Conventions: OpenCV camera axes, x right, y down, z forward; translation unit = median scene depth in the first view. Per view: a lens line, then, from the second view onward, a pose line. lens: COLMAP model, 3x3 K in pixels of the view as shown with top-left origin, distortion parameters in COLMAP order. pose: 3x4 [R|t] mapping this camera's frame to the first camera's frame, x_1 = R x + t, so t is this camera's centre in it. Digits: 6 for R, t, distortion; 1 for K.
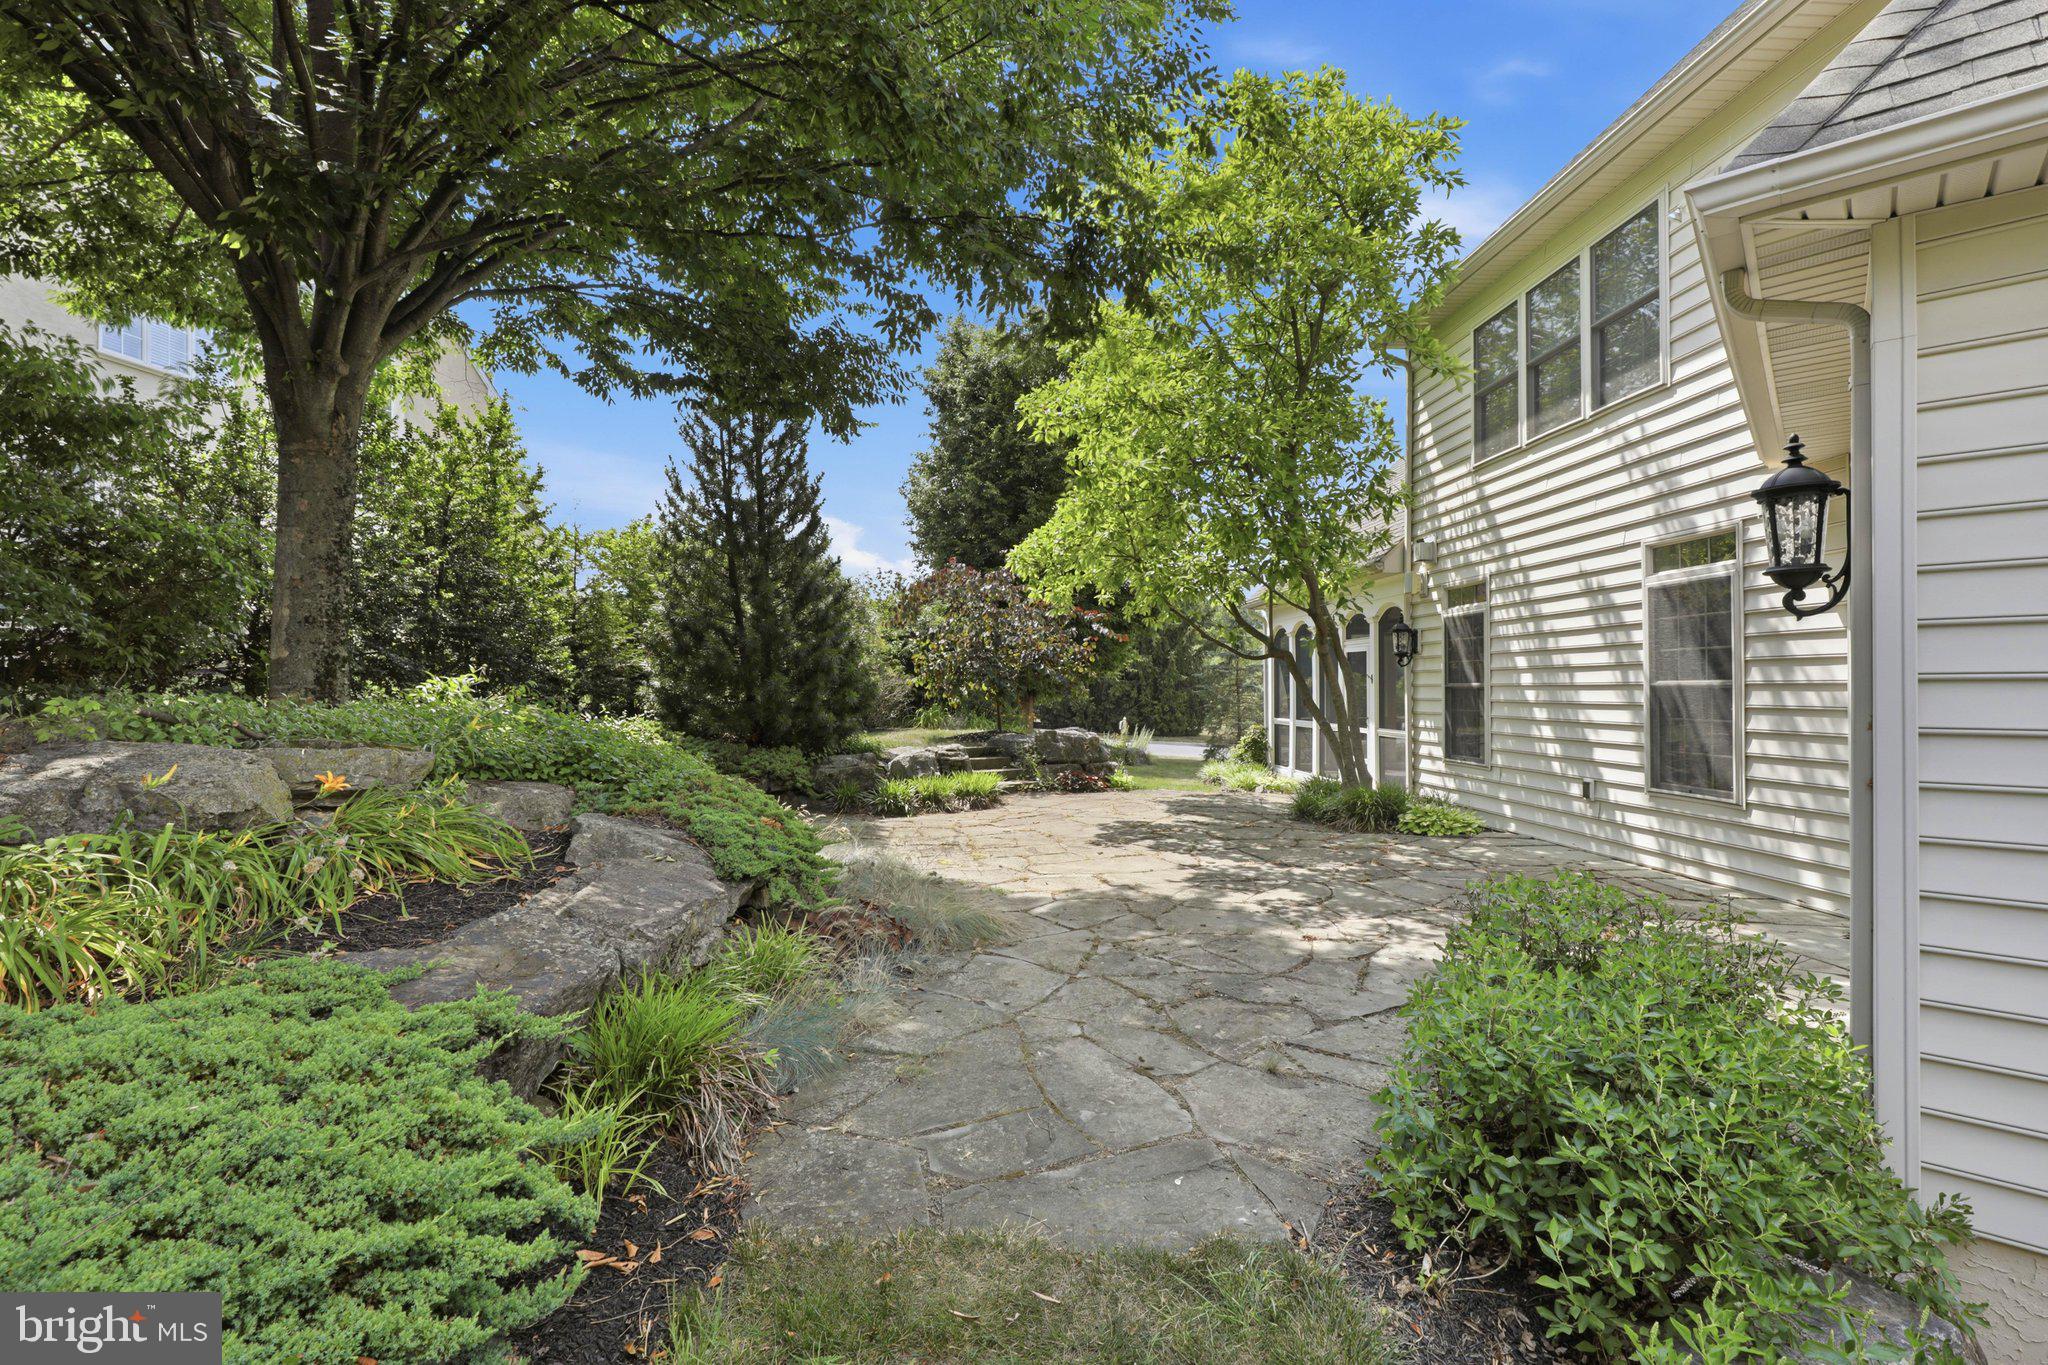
lens RADIAL K [[932.4, 0, 1021.5], [0, 932.4, 689.7], [0, 0, 1]] dist [-0.000892, 0.001222]
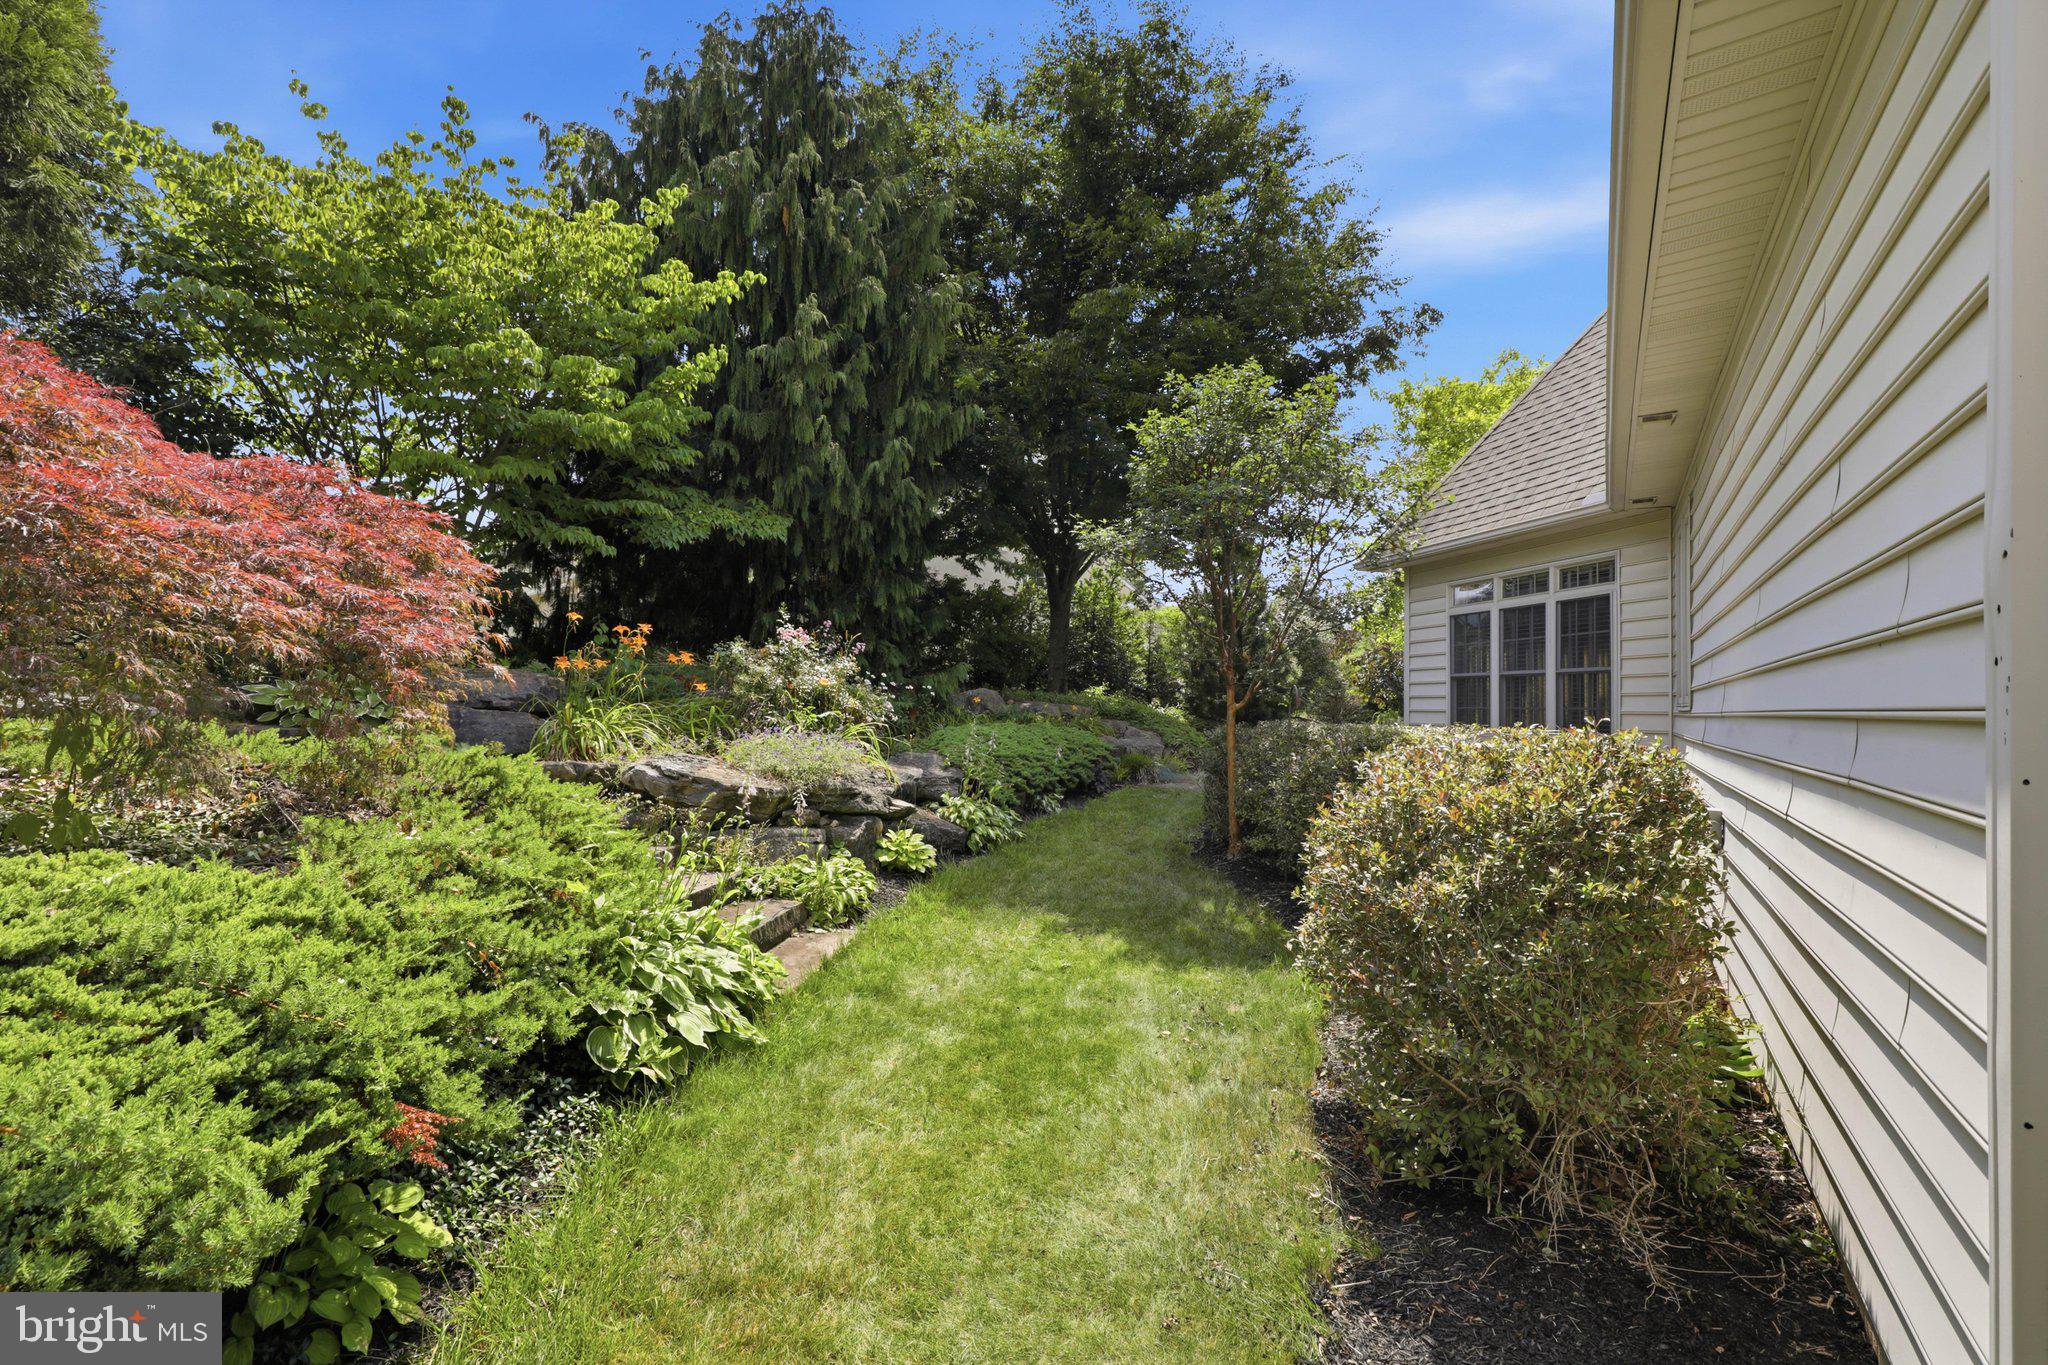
lens RADIAL K [[932.4, 0, 1022.3], [0, 932.4, 693.7], [0, 0, 1]] dist [-0.000892, 0.001222]
pose [[0.814400, -0.003533, -0.580293, 0.513132], [-0.003969, 0.999924, -0.011658, 0.025724], [0.580290, 0.011798, 0.814325, -0.872989]]
